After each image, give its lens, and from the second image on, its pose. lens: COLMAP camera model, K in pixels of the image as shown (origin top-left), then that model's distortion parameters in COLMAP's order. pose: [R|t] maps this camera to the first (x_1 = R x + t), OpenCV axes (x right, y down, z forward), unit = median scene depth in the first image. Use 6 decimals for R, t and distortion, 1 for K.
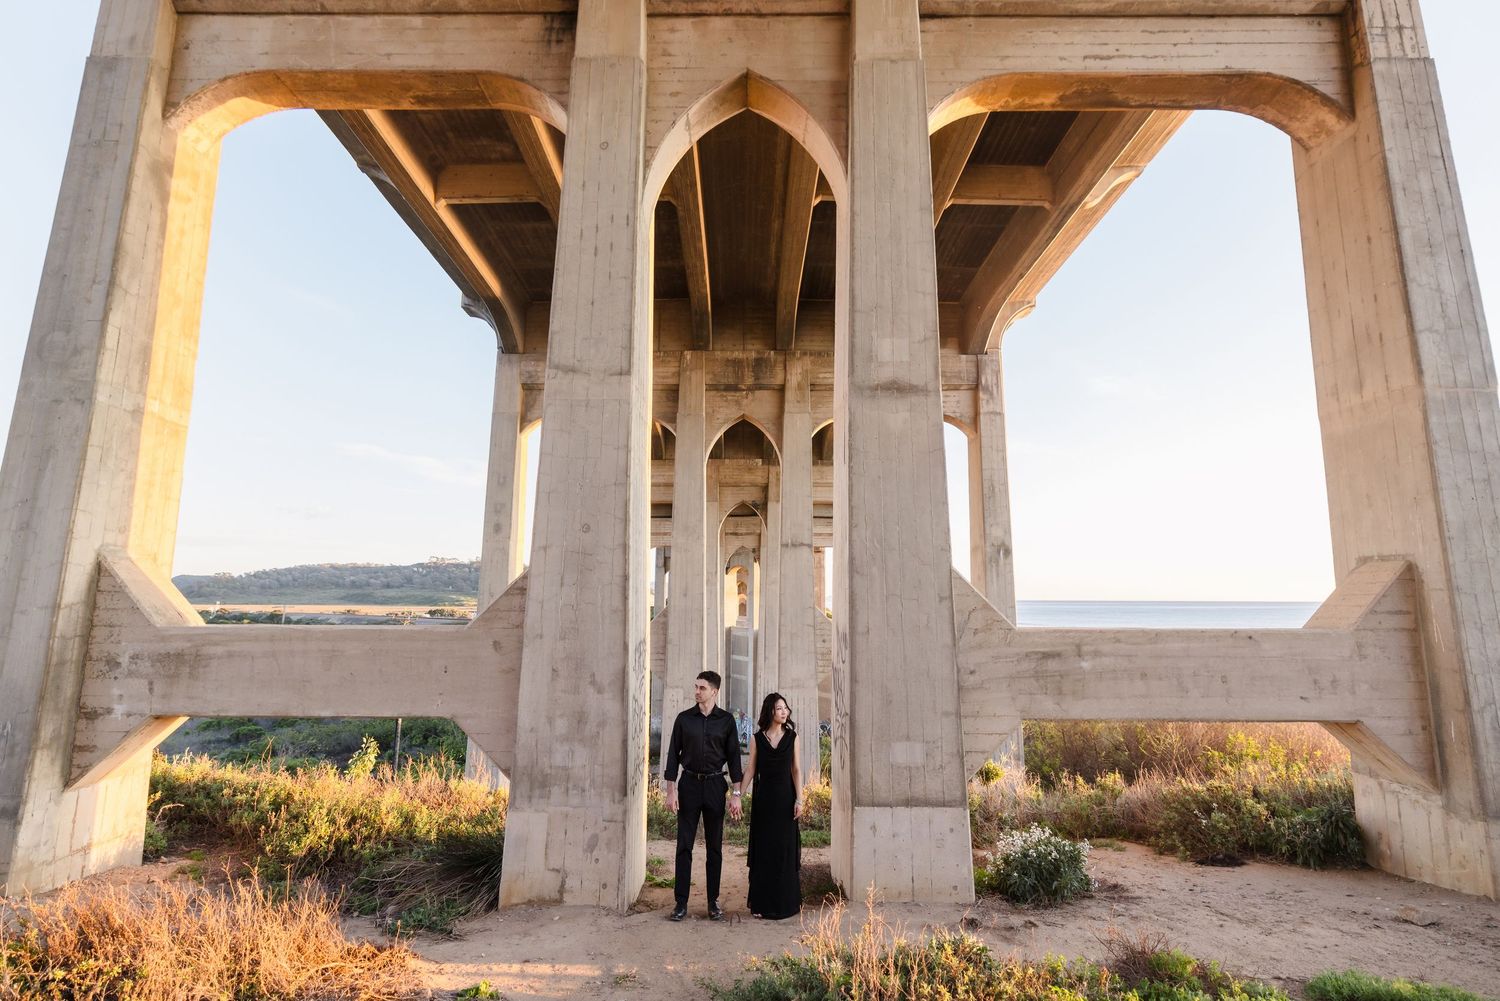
lens RADIAL K [[765.9, 0, 757.1], [0, 765.9, 457.6], [0, 0, 1]] dist [0.001354, 0.000100]
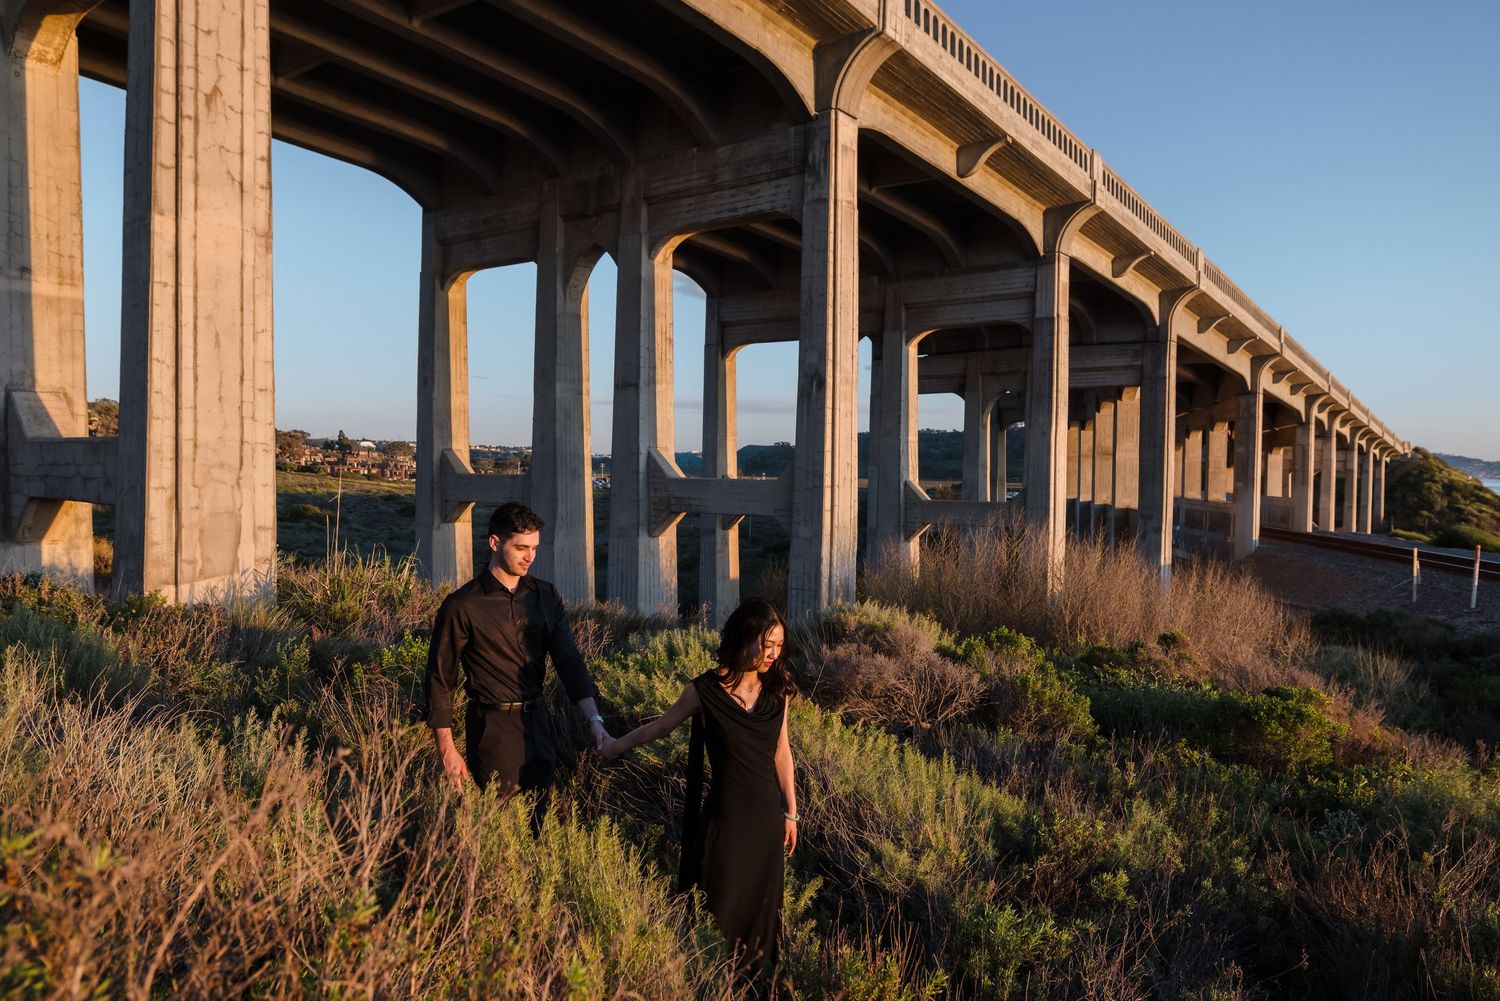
lens RADIAL K [[1064.3, 0, 750.0], [0, 1064.3, 500.5], [0, 0, 1]] dist [0.011186, 0.001159]
pose [[0.780283, 0.025412, -0.624910, 0.918480], [0.102068, 0.980605, 0.167322, 0.049187], [0.617042, -0.194342, 0.762556, 0.095325]]
